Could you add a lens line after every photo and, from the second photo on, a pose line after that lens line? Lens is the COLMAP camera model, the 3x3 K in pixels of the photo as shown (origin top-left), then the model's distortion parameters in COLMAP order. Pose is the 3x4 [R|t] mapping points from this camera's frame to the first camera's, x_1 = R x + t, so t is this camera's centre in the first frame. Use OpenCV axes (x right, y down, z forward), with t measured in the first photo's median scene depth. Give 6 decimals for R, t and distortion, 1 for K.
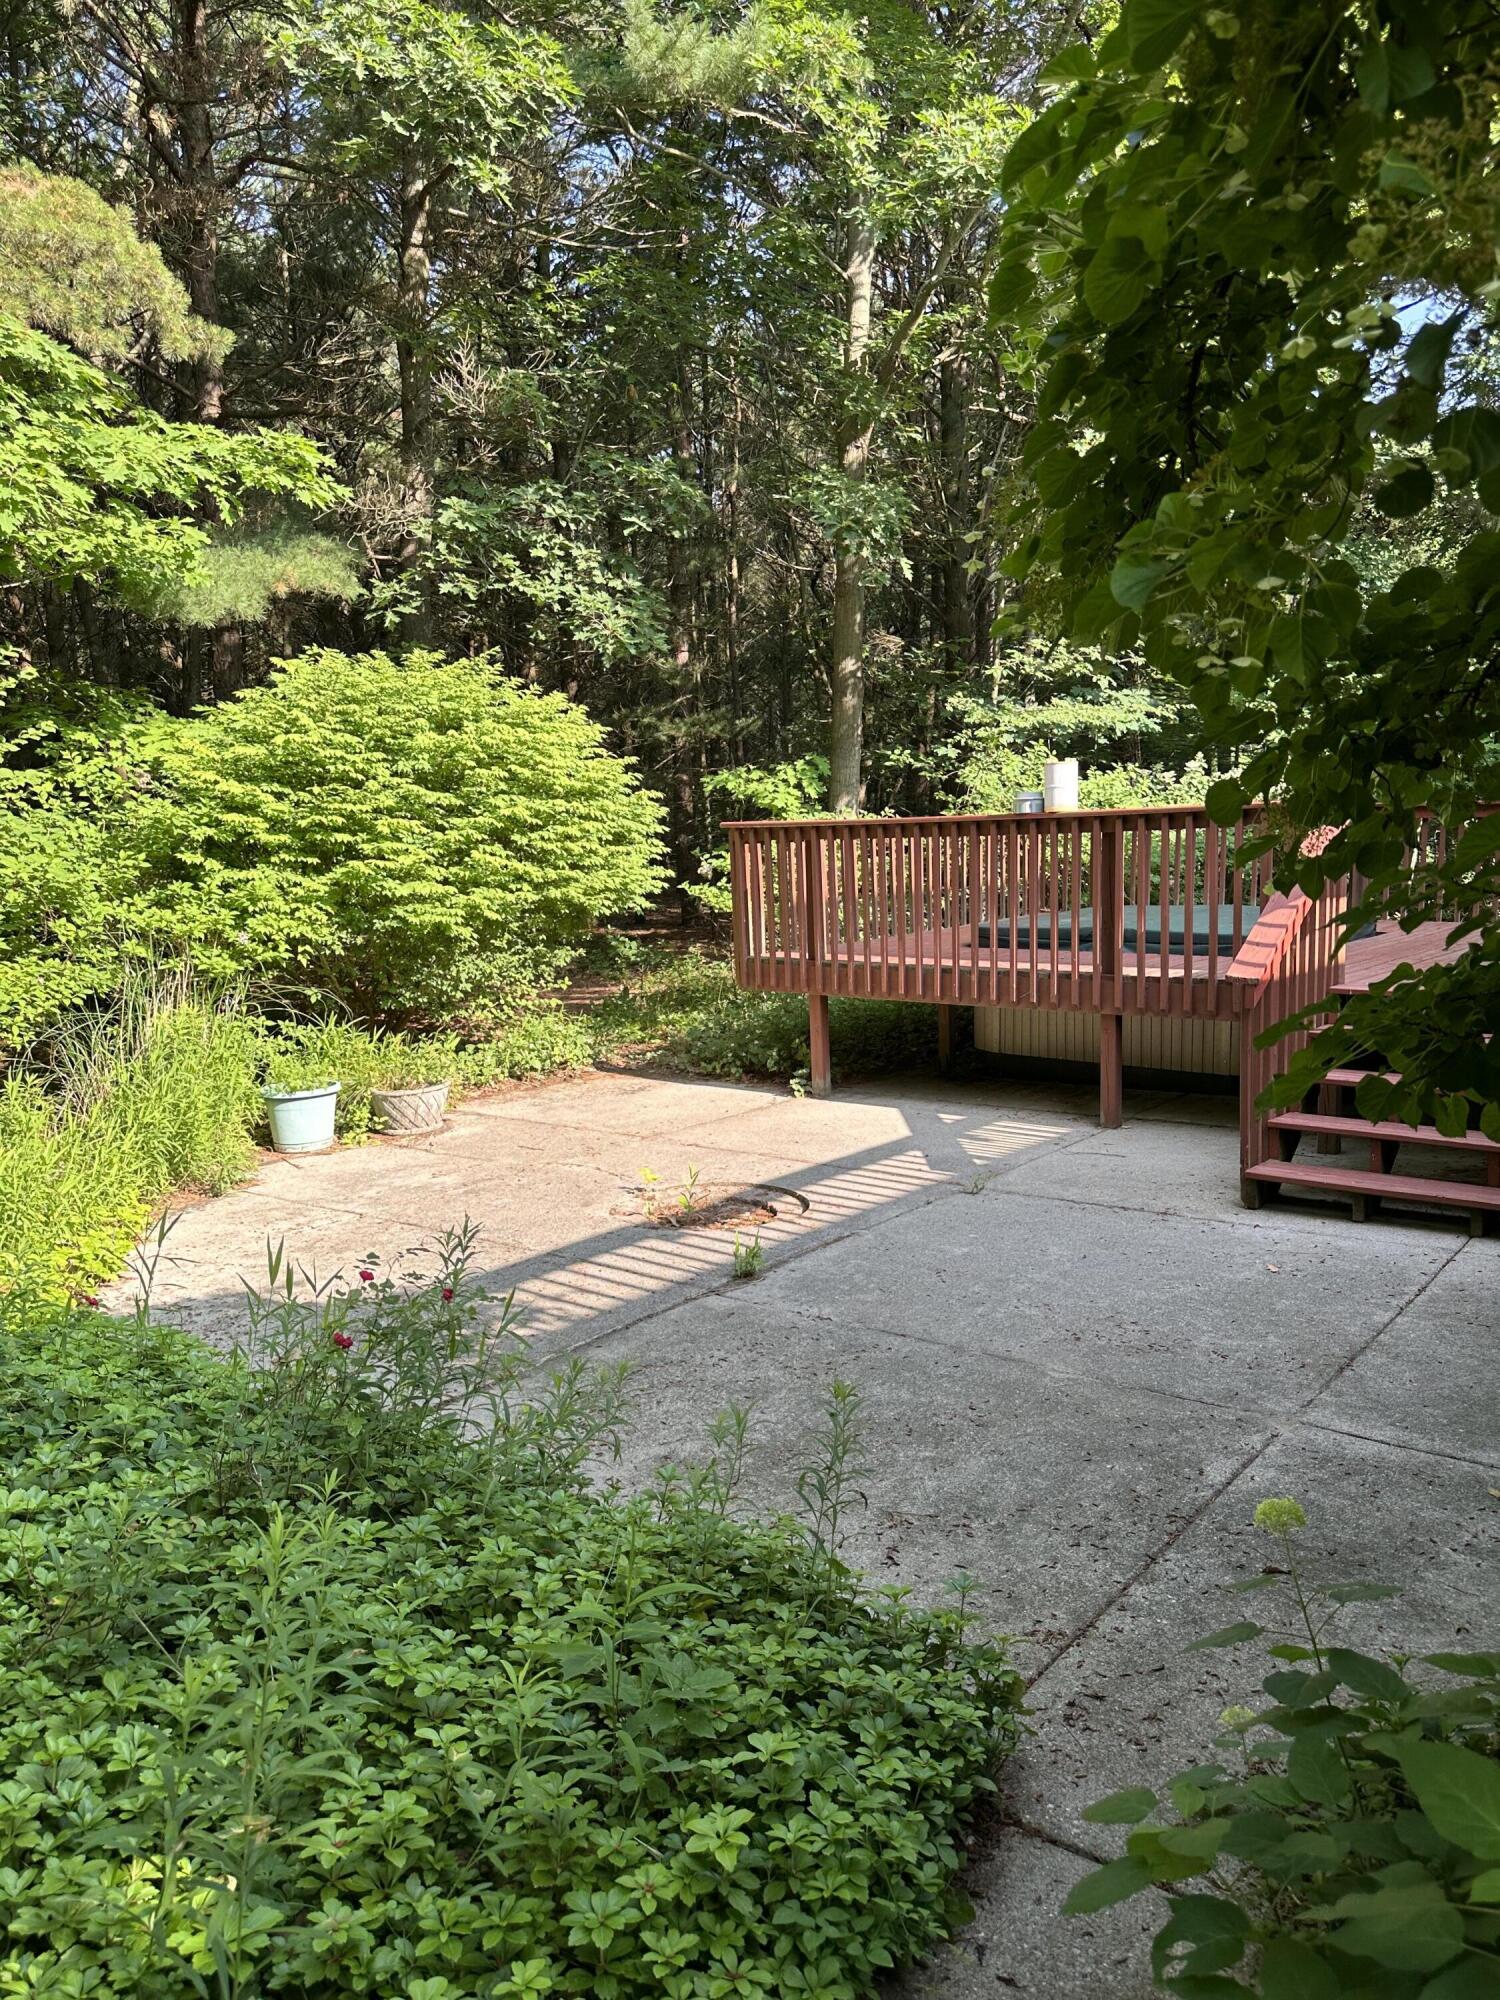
lens RADIAL K [[1387.5, 0, 750.5], [0, 1387.5, 1001.9], [0, 0, 1]] dist [-0.007491, -0.034829]
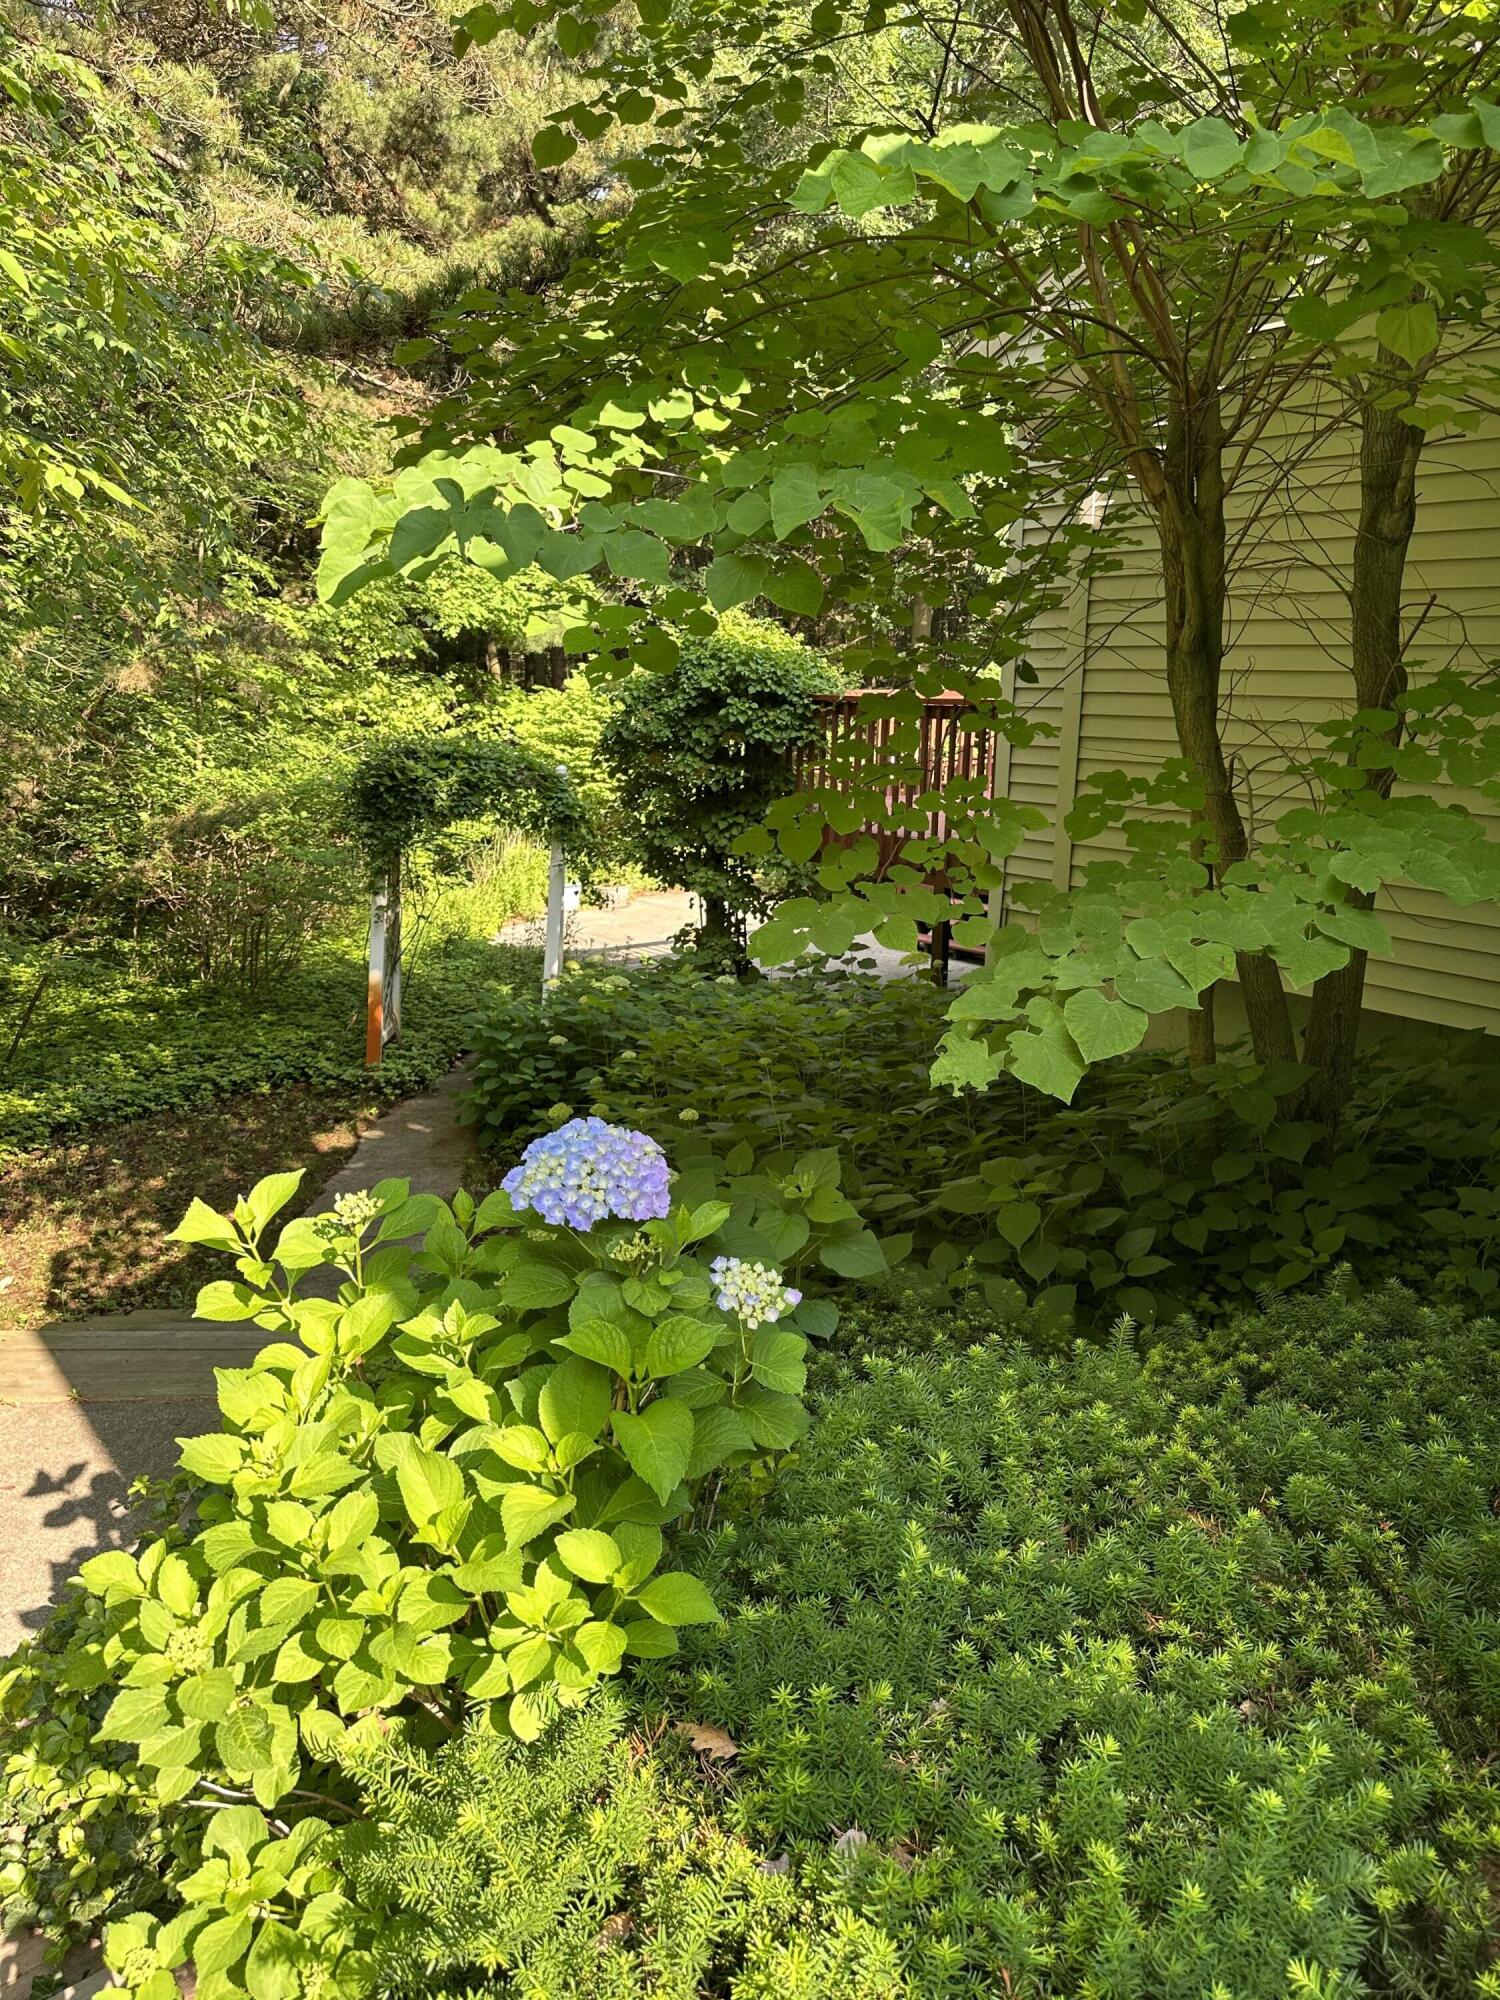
lens RADIAL K [[1387.5, 0, 749.5], [0, 1387.5, 999.5], [0, 0, 1]] dist [-0.007491, -0.034829]
pose [[0.972592, 0.085956, -0.216047, 0.476079], [-0.057974, 0.989462, 0.132679, -0.066026], [0.225175, -0.116517, 0.967326, -1.158348]]
